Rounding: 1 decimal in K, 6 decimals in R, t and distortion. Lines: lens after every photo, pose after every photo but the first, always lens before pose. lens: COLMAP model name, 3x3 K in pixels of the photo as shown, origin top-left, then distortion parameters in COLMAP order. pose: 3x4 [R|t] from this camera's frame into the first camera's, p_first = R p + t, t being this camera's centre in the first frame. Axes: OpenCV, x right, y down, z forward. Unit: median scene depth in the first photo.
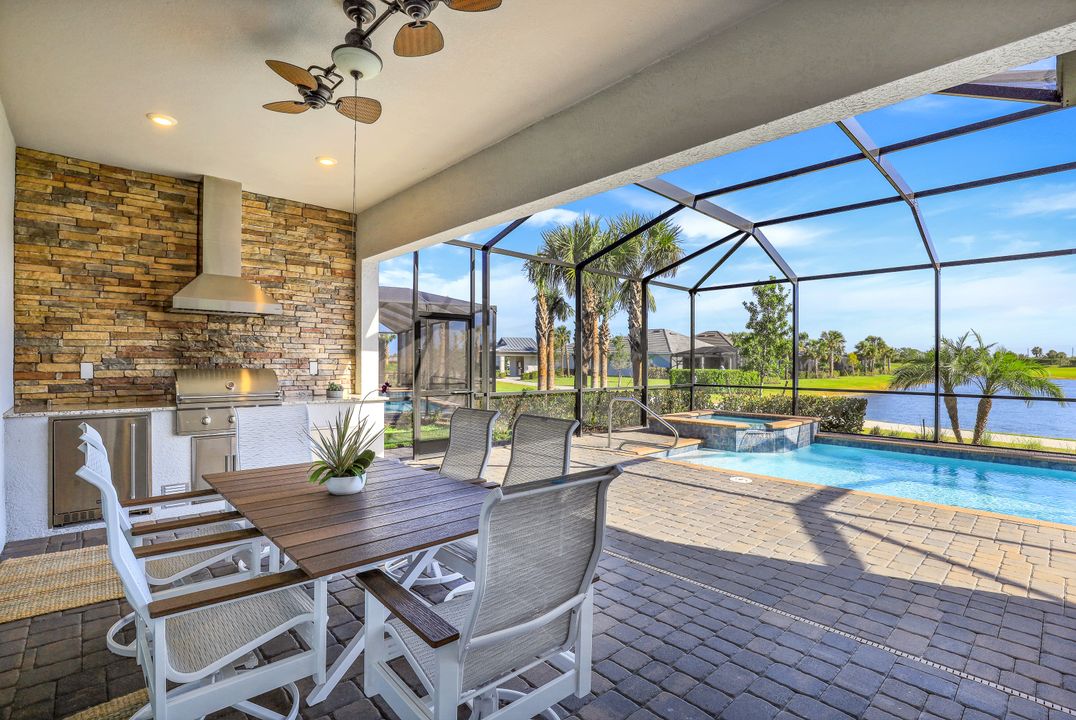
lens RADIAL K [[504.3, 0, 546.3], [0, 504.3, 361.7], [0, 0, 1]] dist [-0.028913, 0.000499]
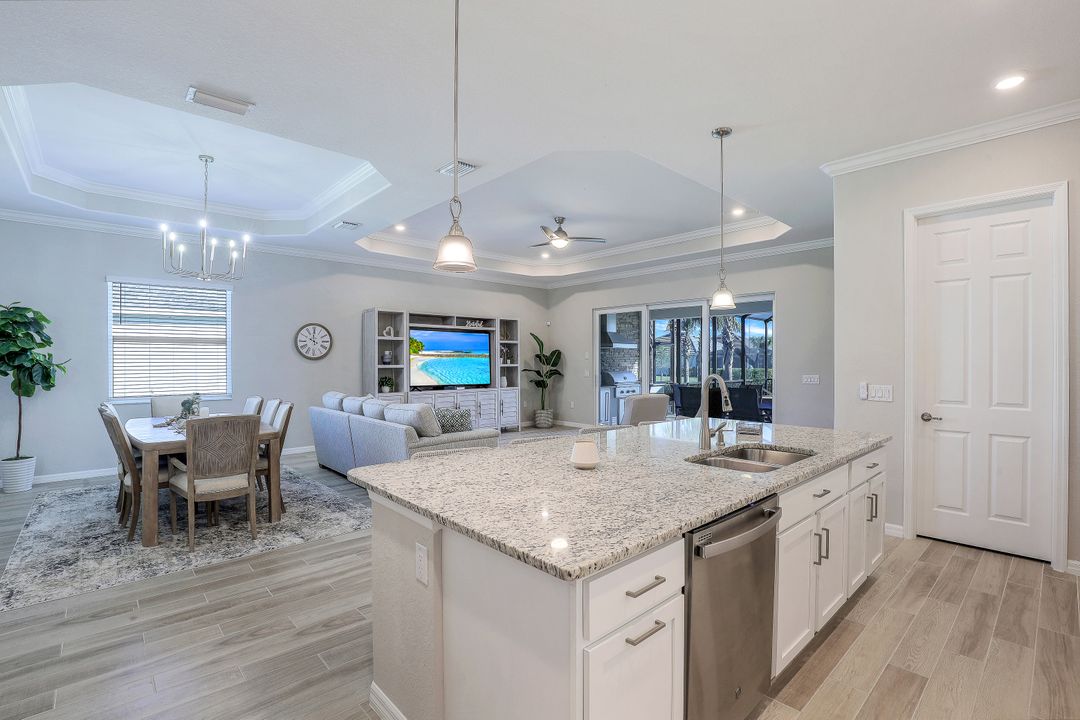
lens RADIAL K [[494.4, 0, 549.6], [0, 494.4, 363.7], [0, 0, 1]] dist [-0.018091, 0.000100]
pose [[0.999964, -0.006896, -0.004849, -0.545142], [0.006912, 0.999971, 0.003158, -0.019627], [0.004827, -0.003191, 0.999983, -0.789490]]
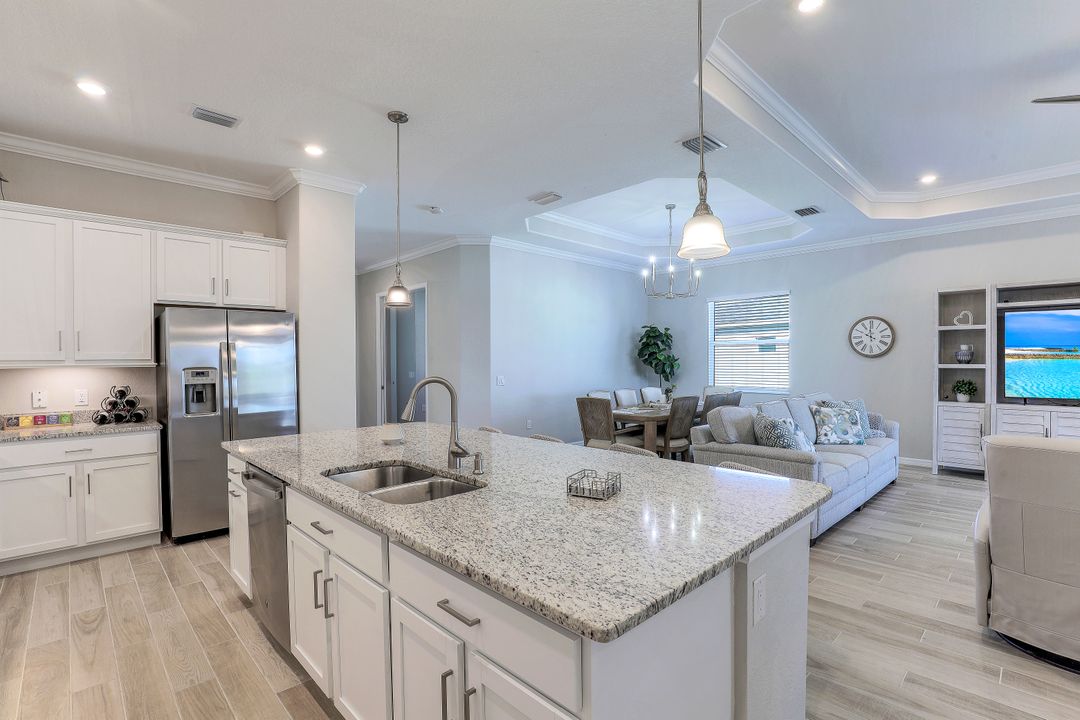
lens RADIAL K [[503.0, 0, 549.2], [0, 503.0, 363.6], [0, 0, 1]] dist [-0.036516, 0.008512]
pose [[0.018795, 0.001634, -0.999822, -0.194553], [0.001665, 0.999997, 0.001666, -0.019201], [0.999822, -0.001696, 0.018793, -0.444969]]
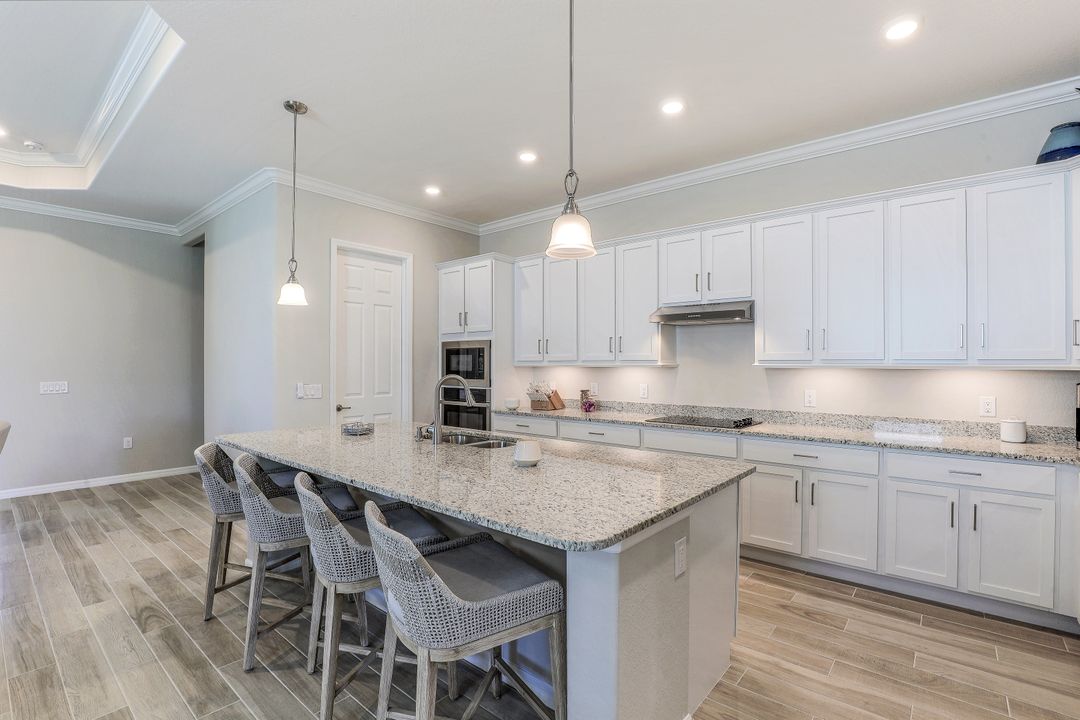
lens RADIAL K [[503.0, 0, 549.2], [0, 503.0, 363.6], [0, 0, 1]] dist [-0.036516, 0.008512]
pose [[-0.116442, -0.008357, 0.993162, -0.792012], [0.001423, 0.999962, 0.008581, -0.022312], [-0.993196, 0.002412, -0.116426, -0.521630]]
